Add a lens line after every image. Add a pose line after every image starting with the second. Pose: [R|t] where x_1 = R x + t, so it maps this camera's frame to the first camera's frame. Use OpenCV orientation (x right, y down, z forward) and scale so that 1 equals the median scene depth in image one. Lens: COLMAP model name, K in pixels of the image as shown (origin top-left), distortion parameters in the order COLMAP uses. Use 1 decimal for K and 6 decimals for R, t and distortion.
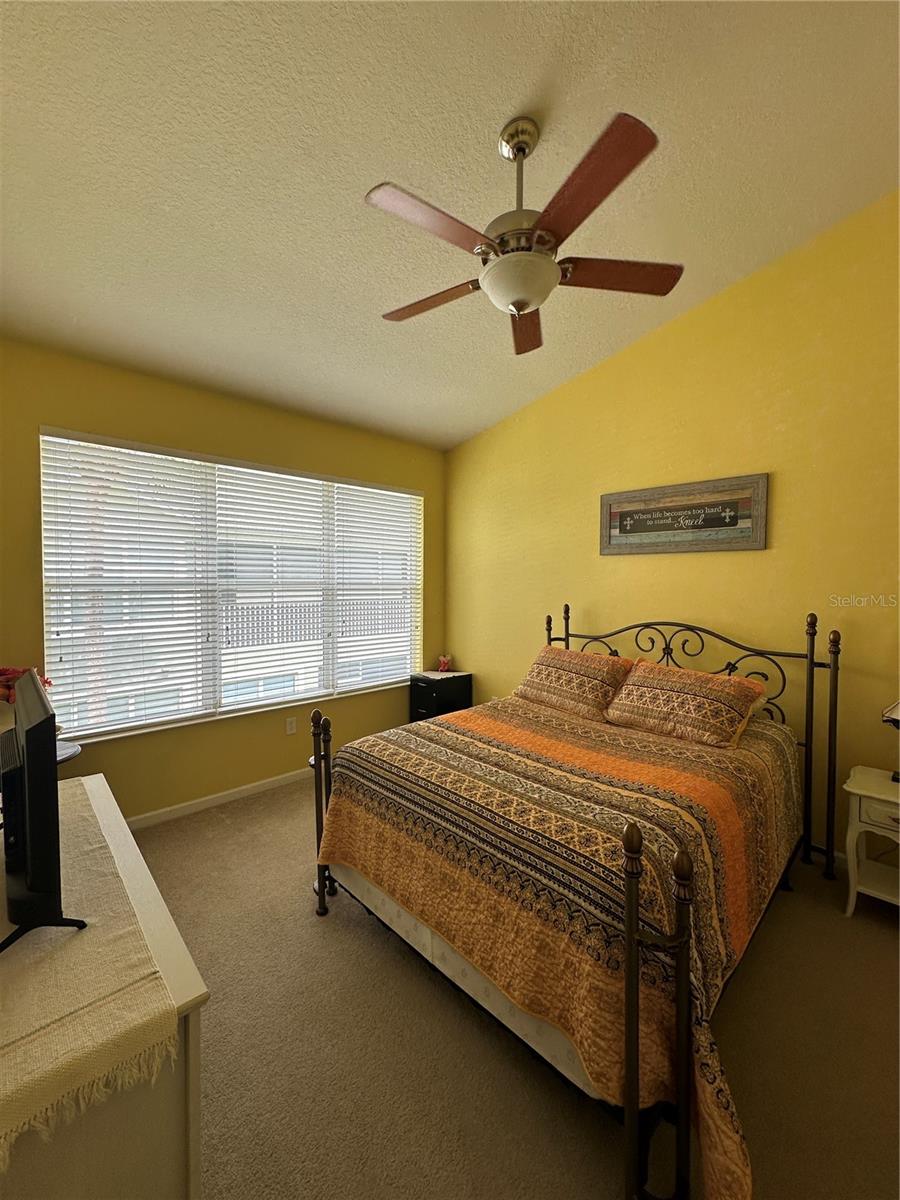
lens RADIAL K [[479.6, 0, 452.4], [0, 479.6, 600.9], [0, 0, 1]] dist [0.000006, 0.000262]
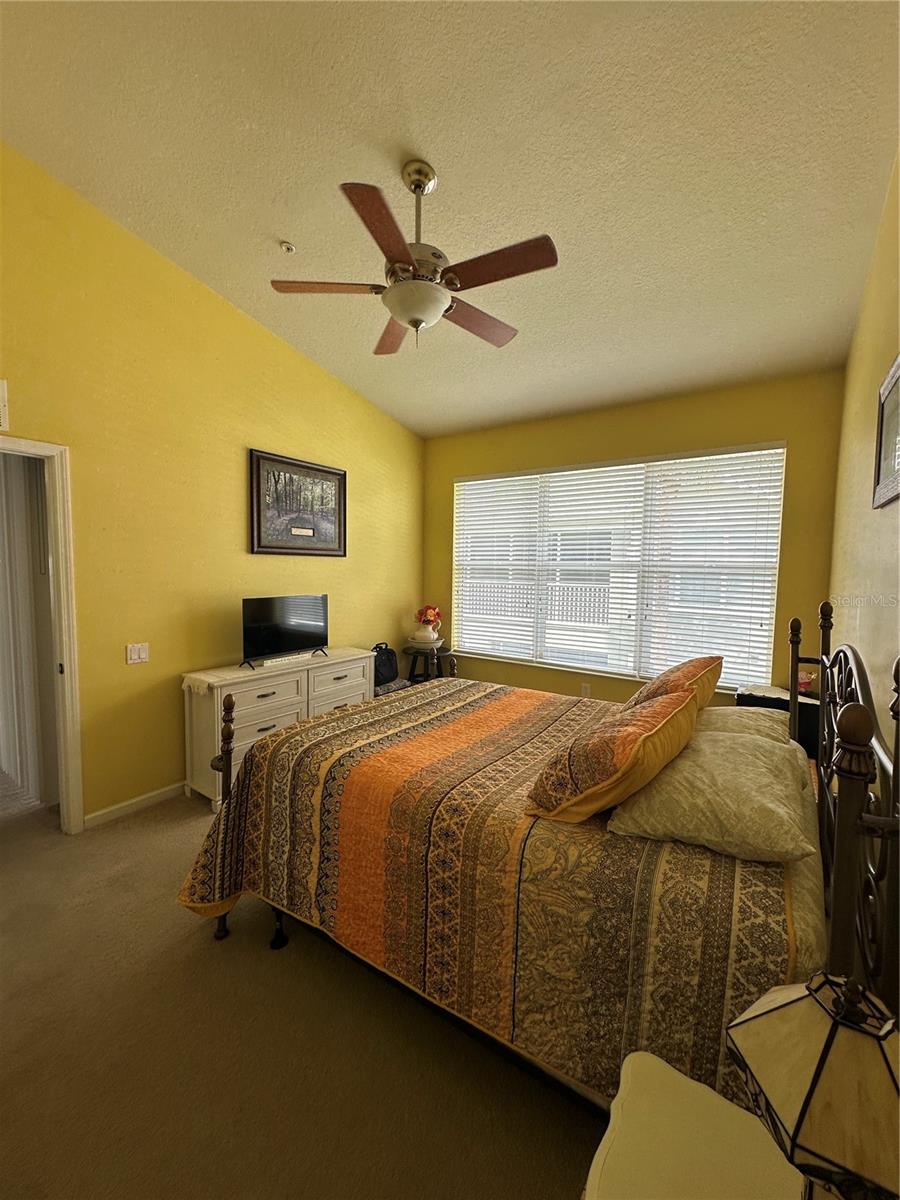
lens RADIAL K [[479.6, 0, 452.4], [0, 479.6, 600.9], [0, 0, 1]] dist [0.000006, 0.000262]
pose [[0.213910, 0.074491, -0.974009, 0.978550], [-0.051235, 0.996571, 0.064965, -0.013699], [0.975509, 0.036006, 0.216993, 0.617289]]
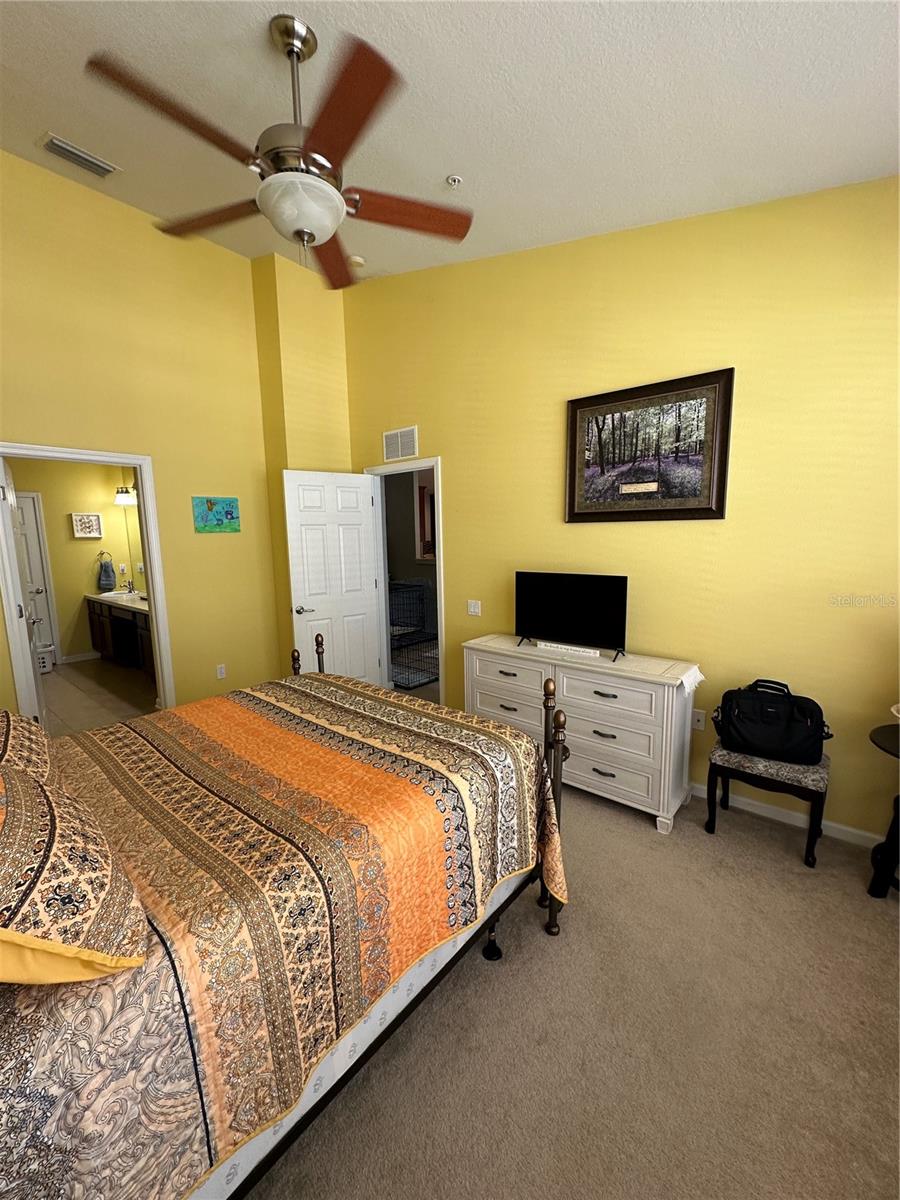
lens RADIAL K [[479.6, 0, 452.4], [0, 479.6, 600.9], [0, 0, 1]] dist [0.000006, 0.000262]
pose [[-0.993630, 0.032475, -0.107909, -0.019801], [0.013097, 0.984366, 0.175647, -0.050677], [0.111926, 0.173114, -0.978521, 1.503771]]
